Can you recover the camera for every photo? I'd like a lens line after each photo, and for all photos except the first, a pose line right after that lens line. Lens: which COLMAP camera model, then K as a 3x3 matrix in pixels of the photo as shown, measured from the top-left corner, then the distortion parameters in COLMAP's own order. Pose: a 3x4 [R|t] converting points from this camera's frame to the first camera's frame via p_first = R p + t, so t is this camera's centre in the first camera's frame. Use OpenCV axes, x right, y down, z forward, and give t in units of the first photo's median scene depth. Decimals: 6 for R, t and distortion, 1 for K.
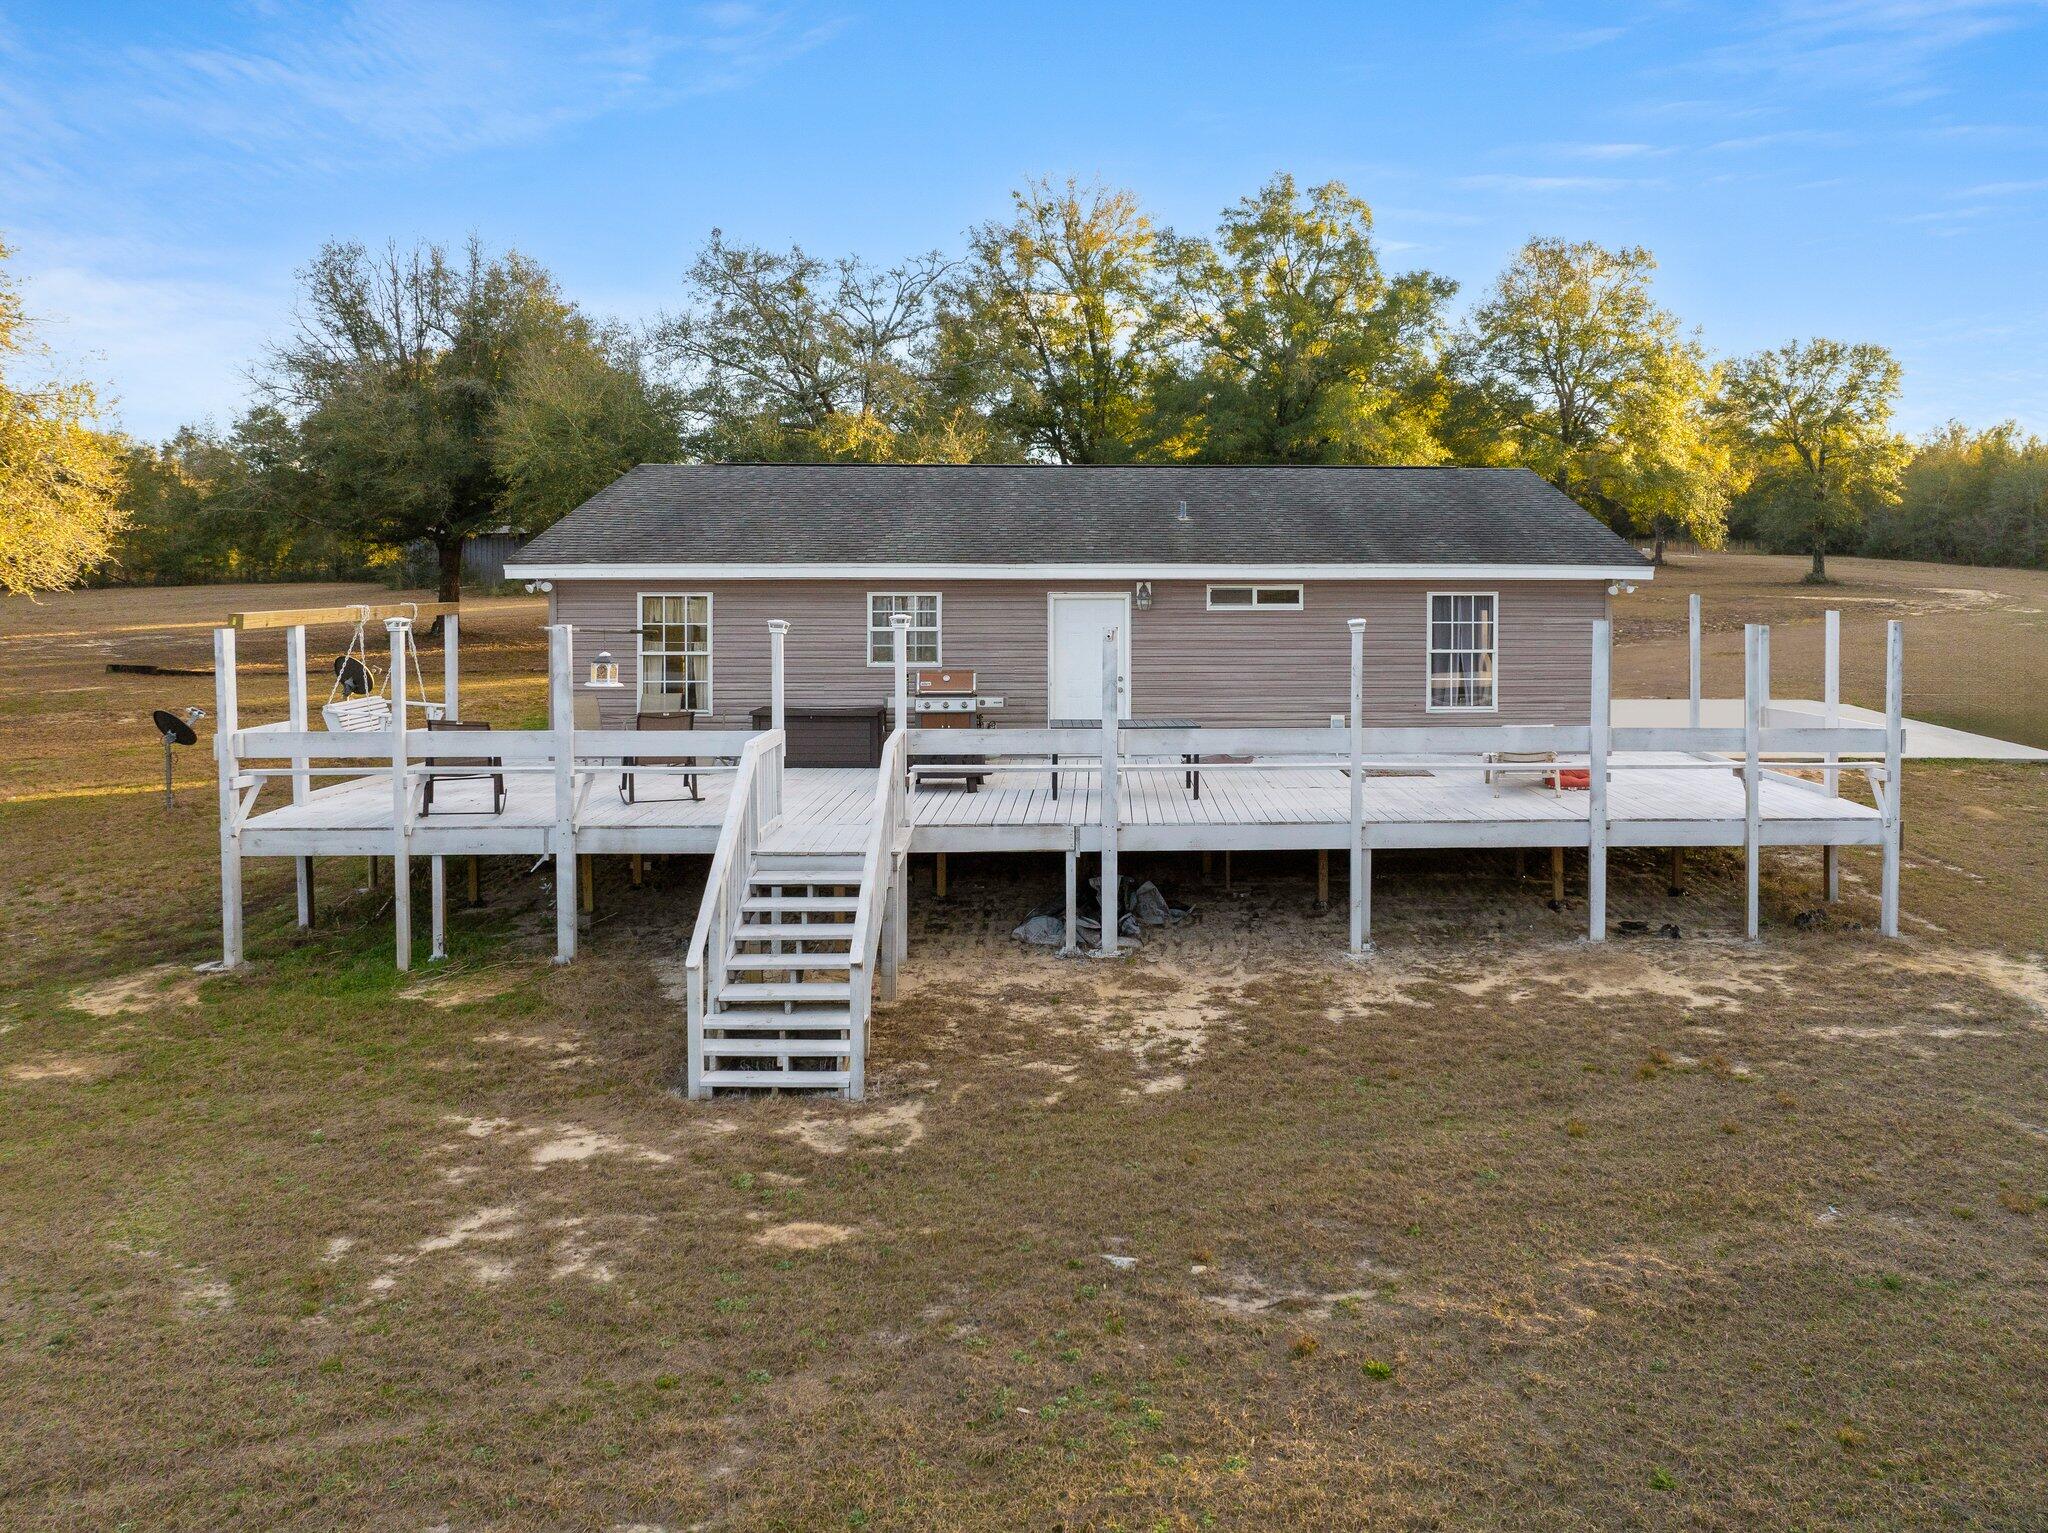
lens RADIAL K [[1445.2, 0, 1213.6], [0, 1445.2, 658.5], [0, 0, 1]] dist [-0.042920, 0.008317]
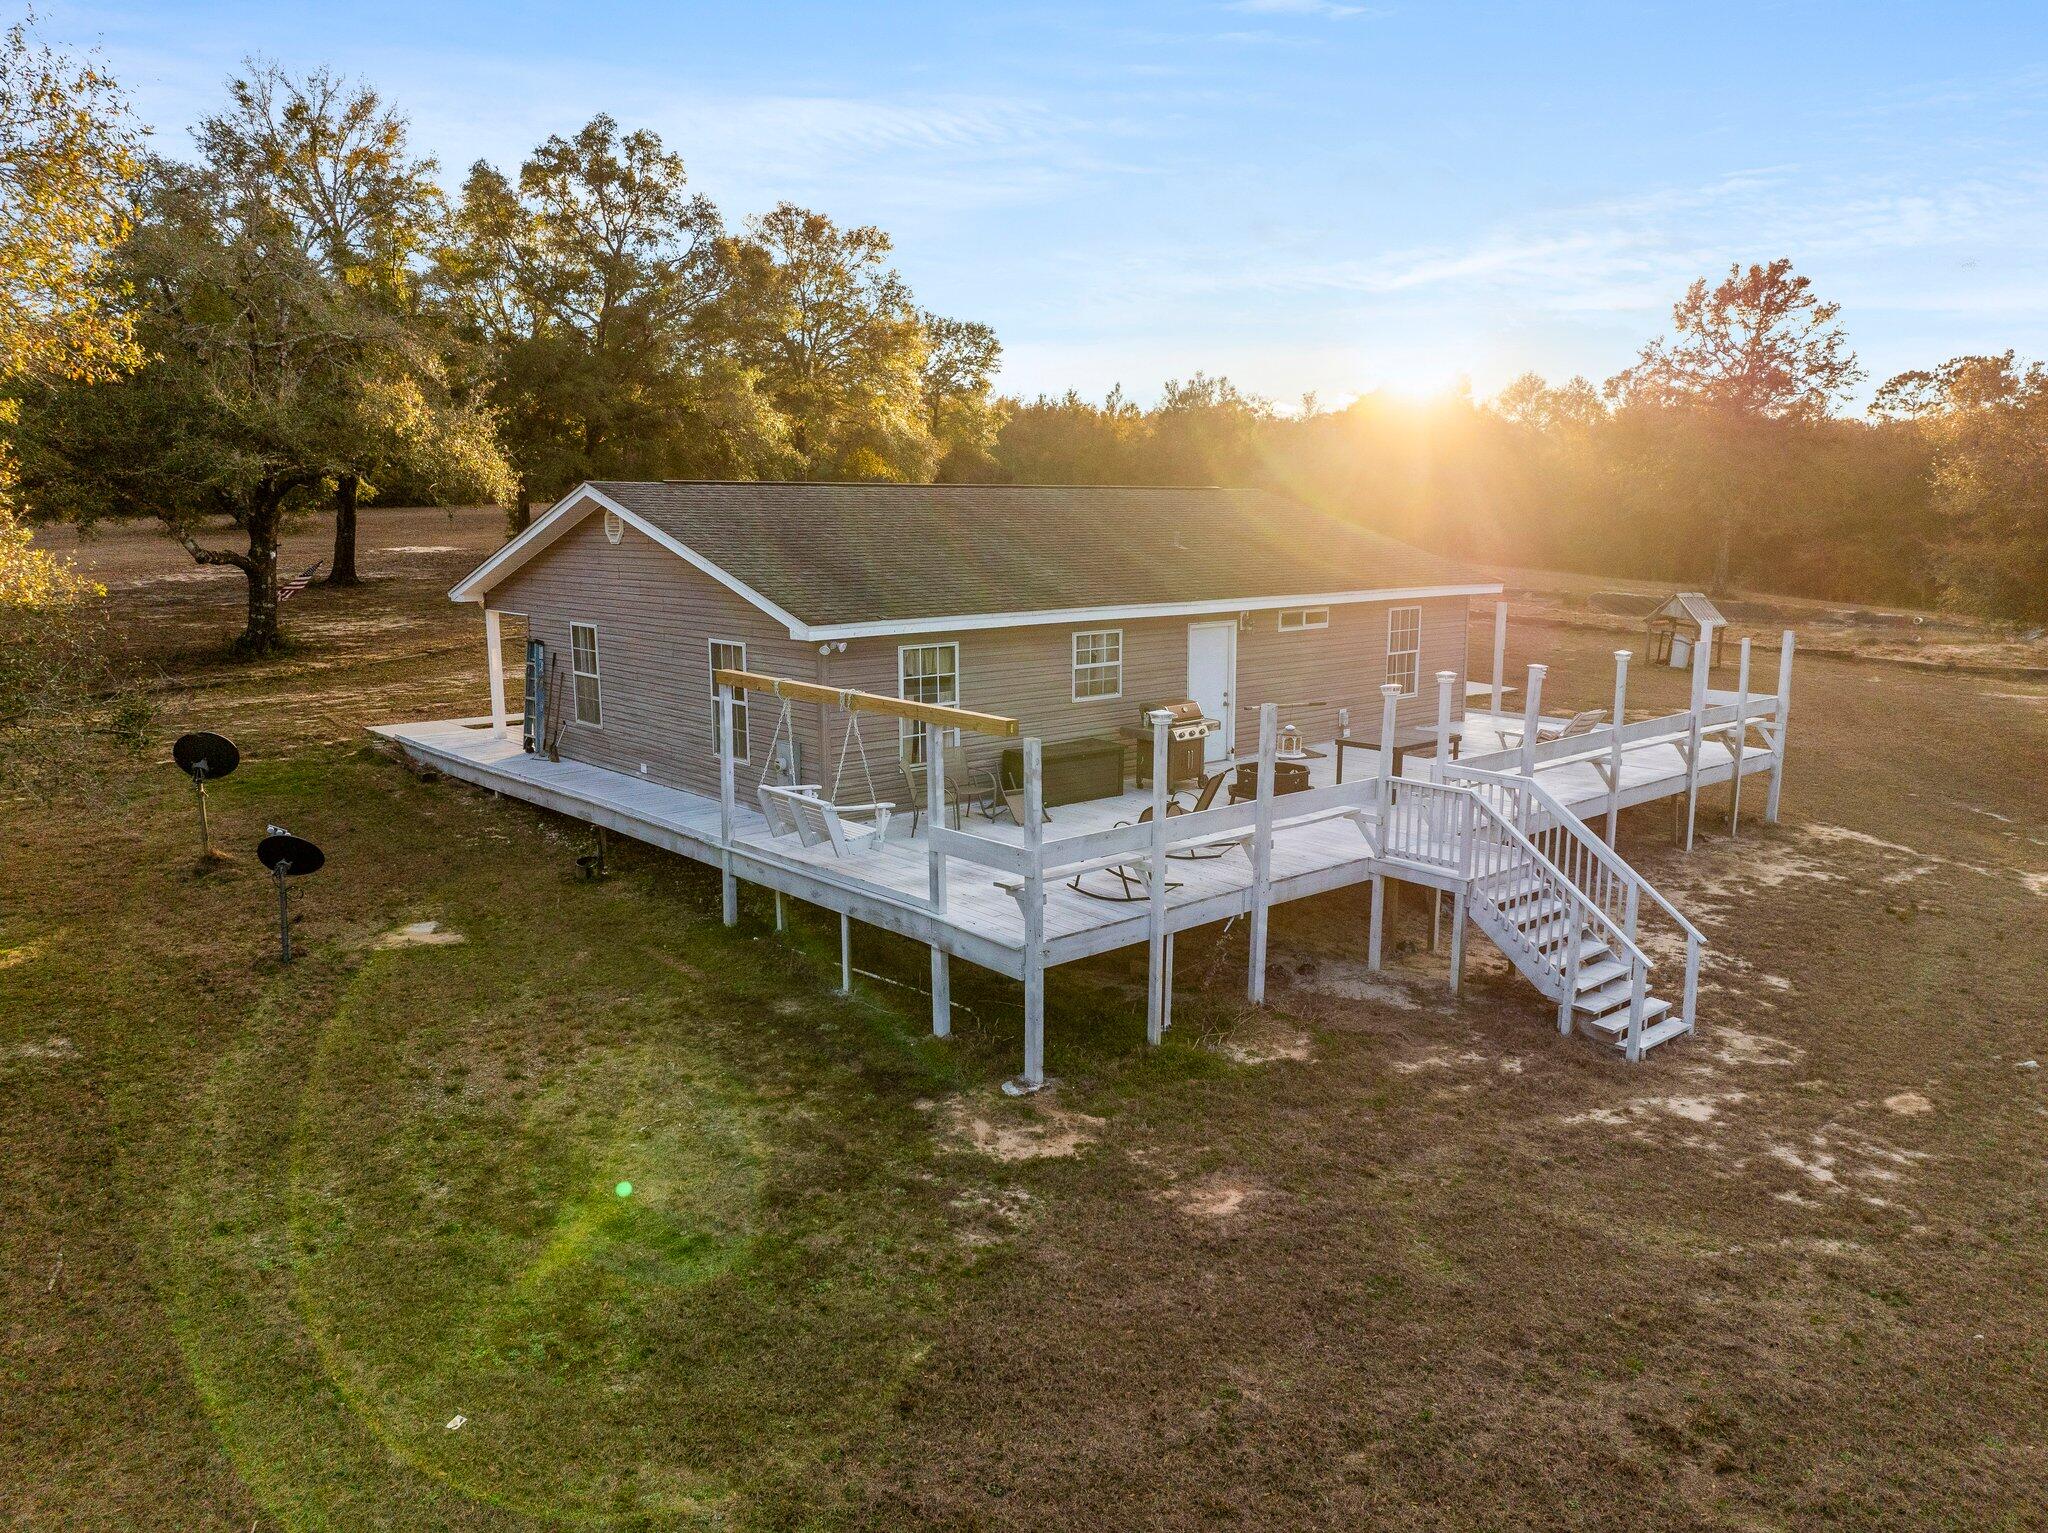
lens RADIAL K [[1418.0, 0, 1024.0], [0, 1418.0, 766.5], [0, 0, 1]] dist [-0.033097, 0.004381]
pose [[0.802300, -0.108755, 0.586930, -0.885141], [0.034114, 0.990009, 0.136812, -0.091842], [-0.595945, -0.089742, 0.797995, 0.184017]]
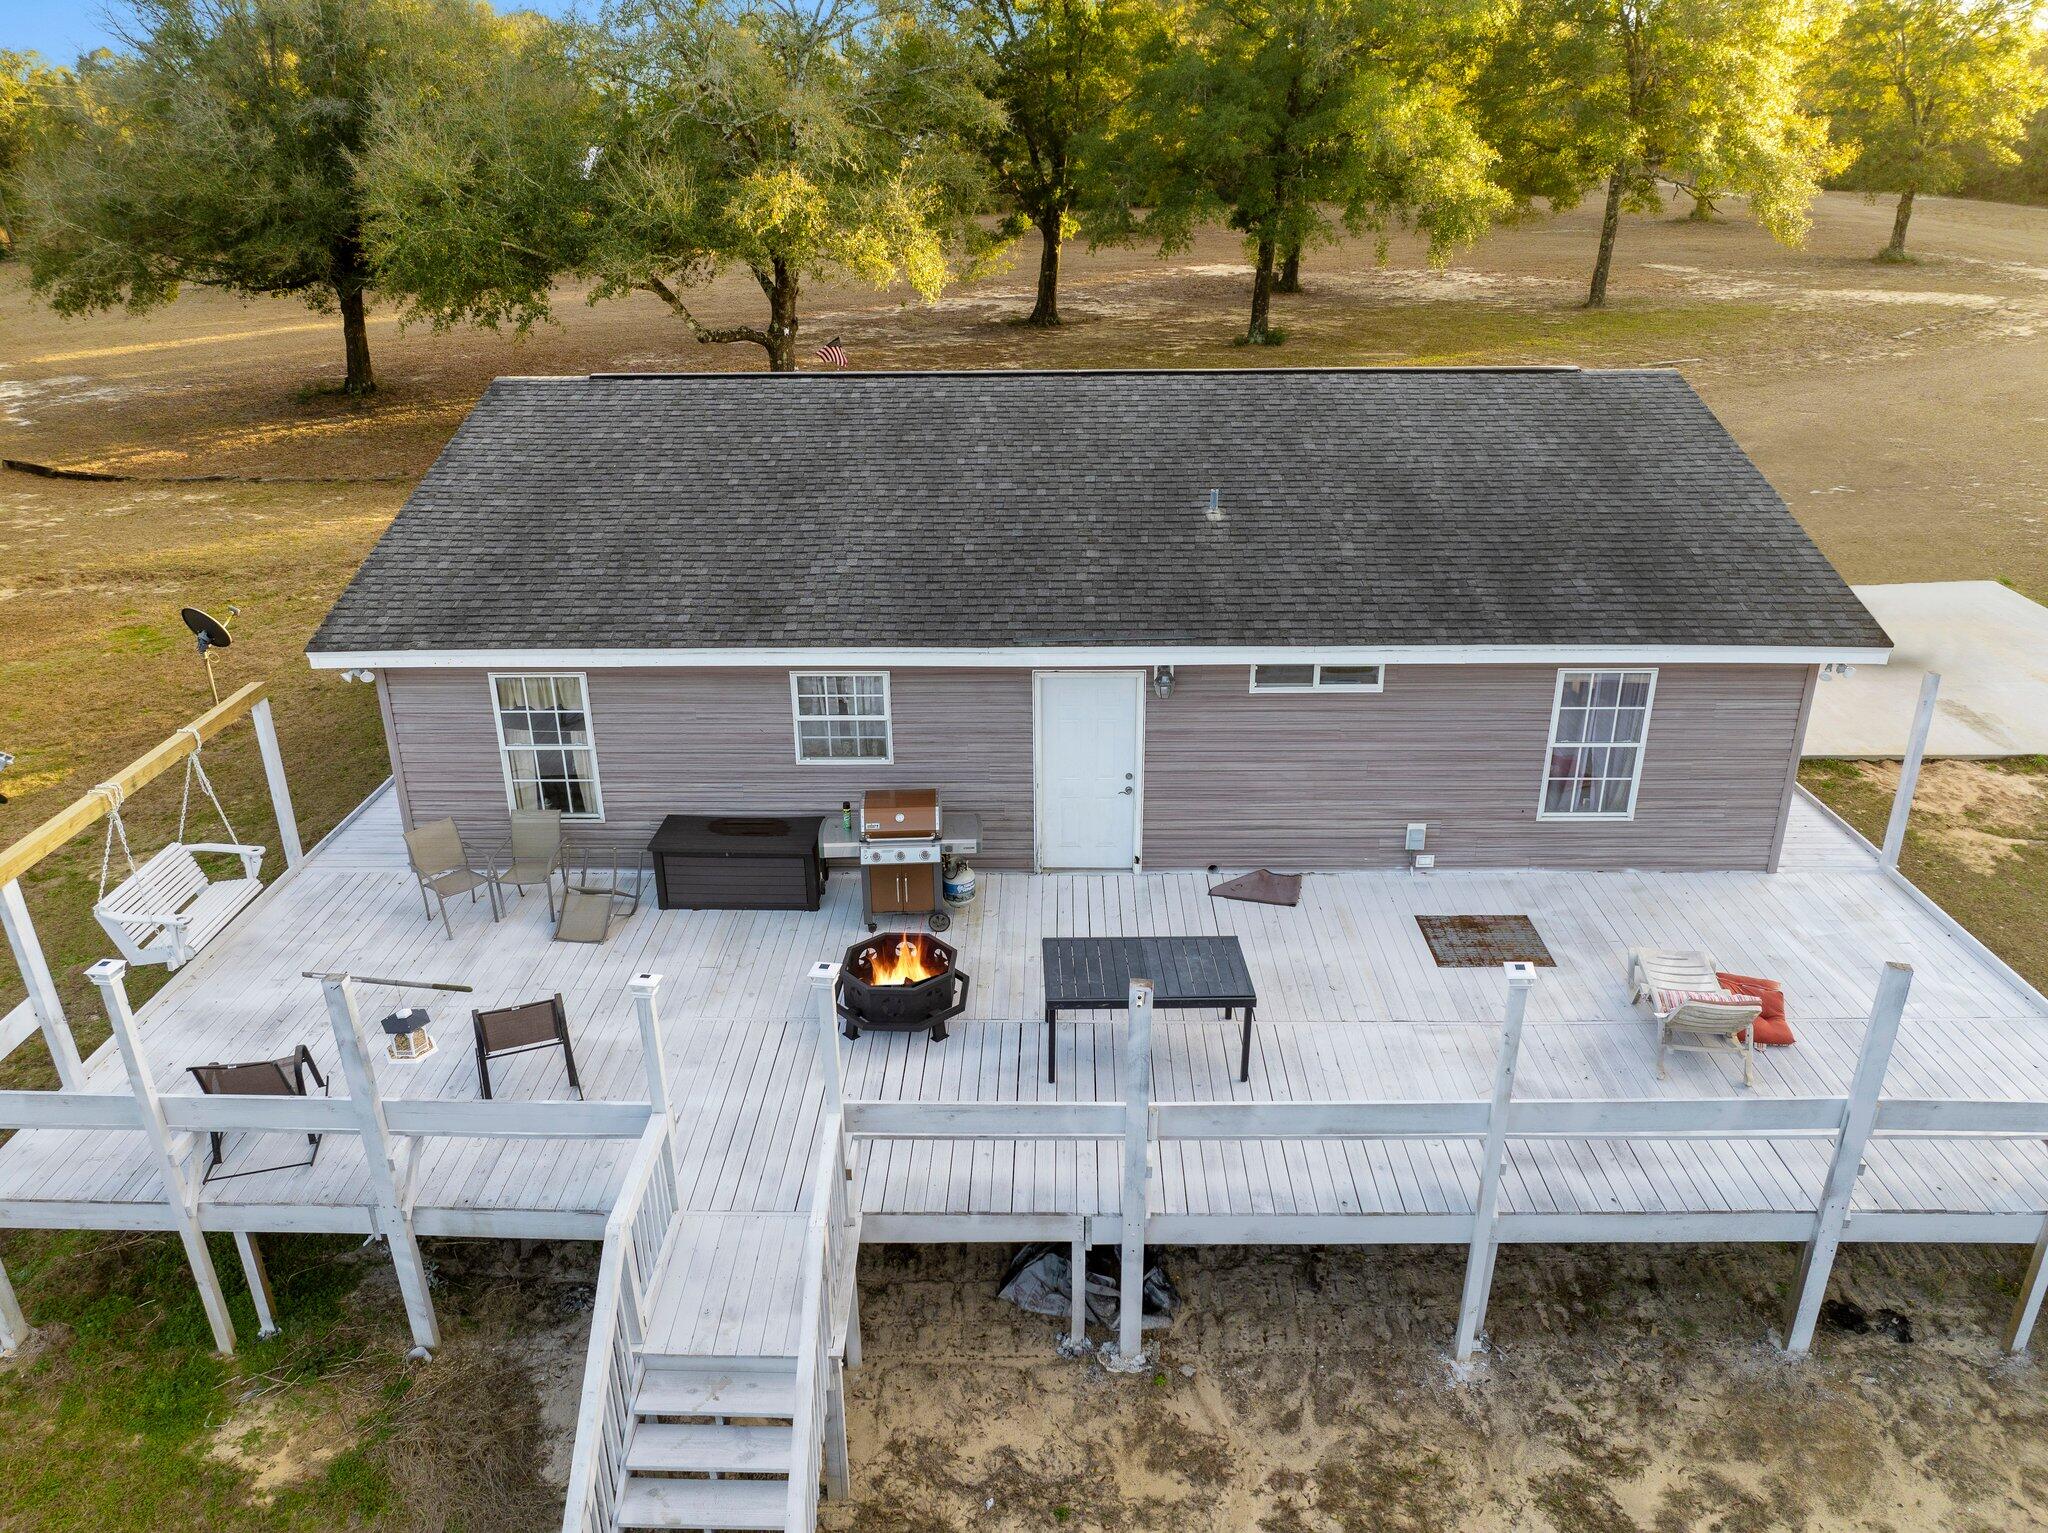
lens RADIAL K [[1409.6, 0, 1057.2], [0, 1409.6, 774.2], [0, 0, 1]] dist [-0.062455, 0.039268]
pose [[0.996635, 0.025612, -0.077860, -0.045974], [0.003191, 0.937080, 0.349100, -0.246536], [0.081902, -0.348174, 0.933845, 0.319430]]
